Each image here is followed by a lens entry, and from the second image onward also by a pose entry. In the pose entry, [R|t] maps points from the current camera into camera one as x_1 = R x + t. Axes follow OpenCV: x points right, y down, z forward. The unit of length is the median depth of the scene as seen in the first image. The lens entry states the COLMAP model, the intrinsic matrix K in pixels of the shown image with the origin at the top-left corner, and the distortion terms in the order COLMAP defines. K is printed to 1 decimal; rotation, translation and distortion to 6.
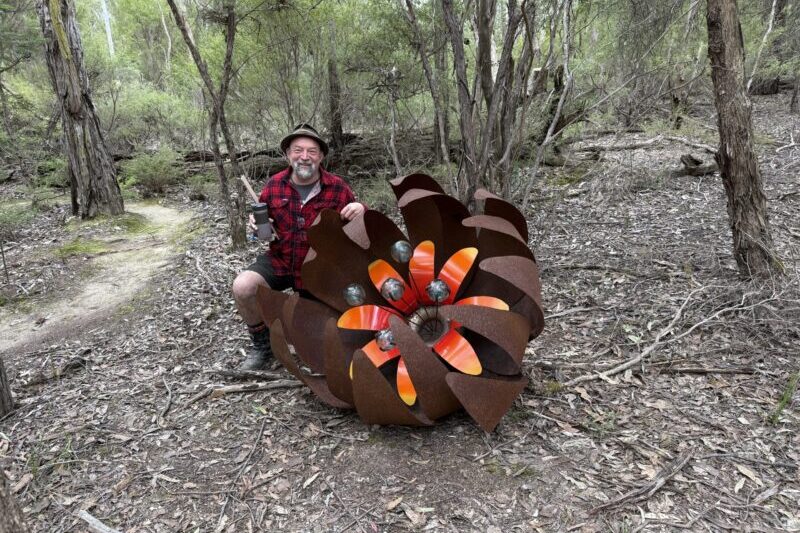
lens RADIAL K [[558.5, 0, 400.0], [0, 558.5, 266.5], [0, 0, 1]] dist [0.072014, -0.000238]
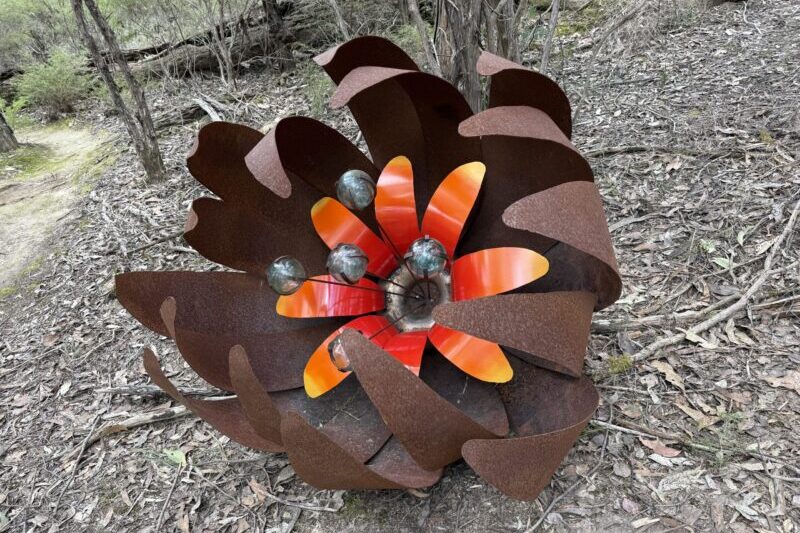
lens RADIAL K [[555.1, 0, 400.6], [0, 555.1, 287.6], [0, 0, 1]] dist [0.005712, 0.002395]
pose [[0.991552, -0.129704, -0.001309, 0.030516], [0.126140, 0.961856, 0.242738, -0.050967], [-0.030225, -0.240853, 0.970091, 0.354895]]
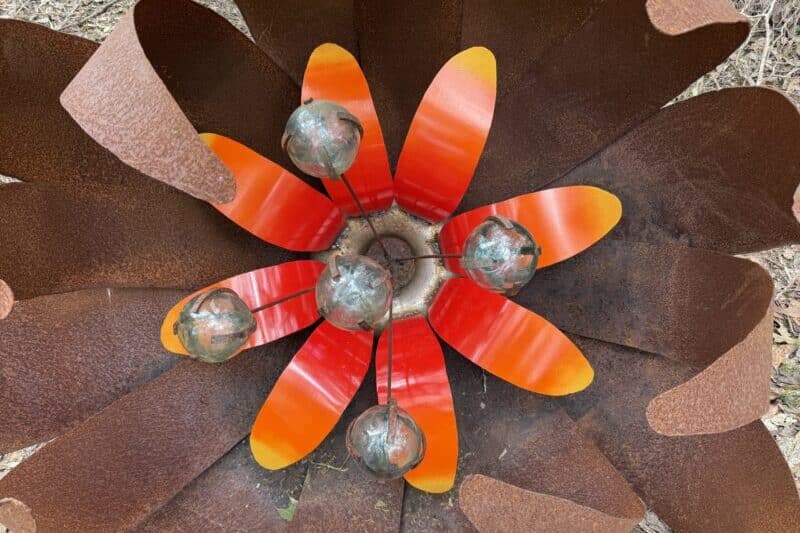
lens RADIAL K [[558.5, 0, 400.0], [0, 558.5, 266.5], [0, 0, 1]] dist [0.072014, -0.000238]
pose [[0.883813, -0.357285, 0.302032, -0.061139], [0.167632, 0.844564, 0.508538, -0.094022], [-0.436778, -0.398822, 0.806329, 0.598055]]
